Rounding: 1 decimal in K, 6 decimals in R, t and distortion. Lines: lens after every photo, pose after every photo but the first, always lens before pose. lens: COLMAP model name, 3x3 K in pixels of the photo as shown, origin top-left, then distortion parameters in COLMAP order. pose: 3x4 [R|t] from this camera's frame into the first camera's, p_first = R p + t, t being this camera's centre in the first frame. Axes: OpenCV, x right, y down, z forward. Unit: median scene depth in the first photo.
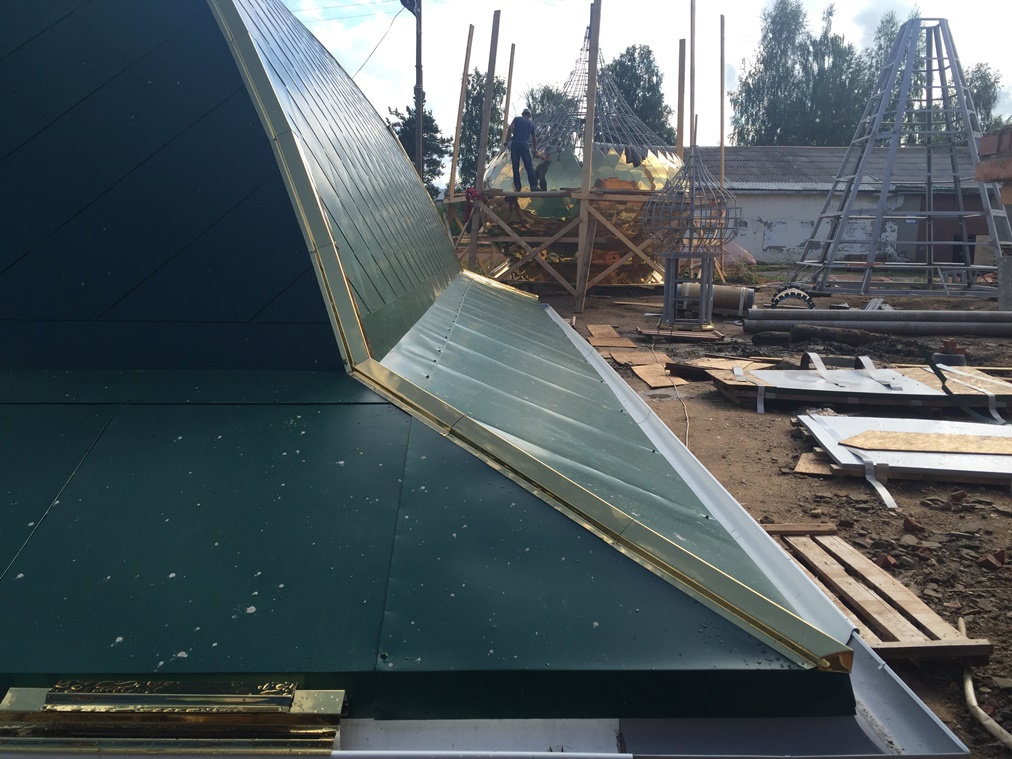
lens RADIAL K [[862.3, 0, 487.1], [0, 862.3, 374.1], [0, 0, 1]] dist [0.048123, -0.057721]
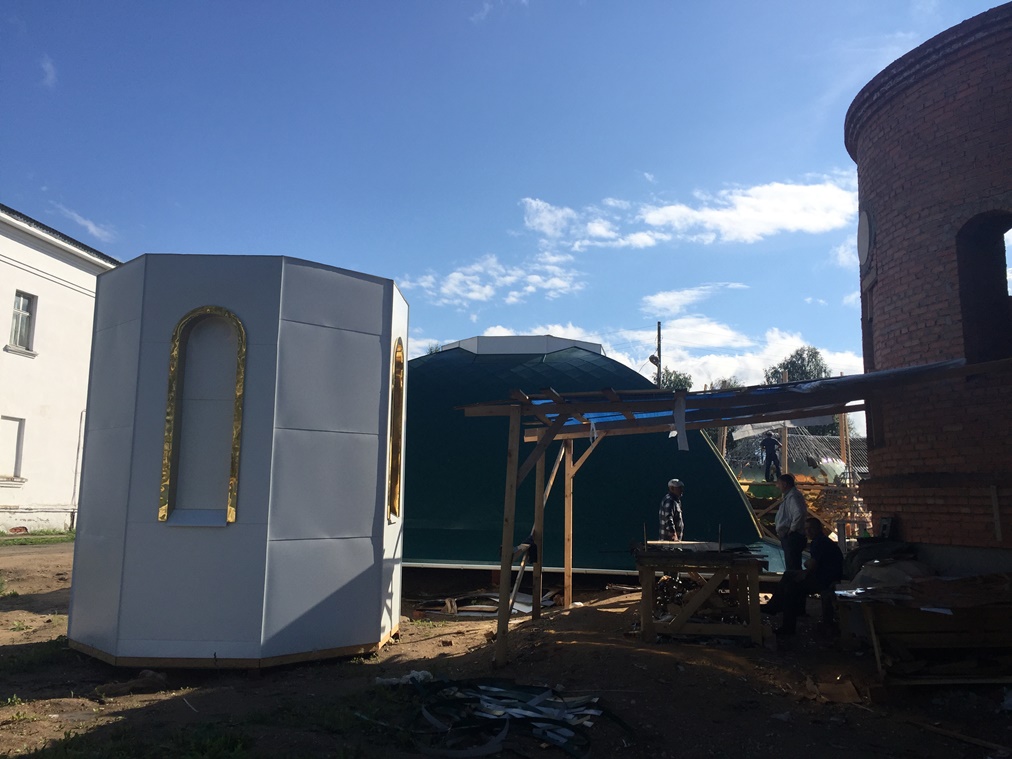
lens RADIAL K [[862.3, 0, 487.1], [0, 862.3, 374.1], [0, 0, 1]] dist [0.048123, -0.057721]
pose [[0.982034, -0.015000, -0.188107, -0.031890], [-0.042530, 0.953595, -0.298074, 0.027268], [0.183849, 0.300719, 0.935825, -0.179062]]
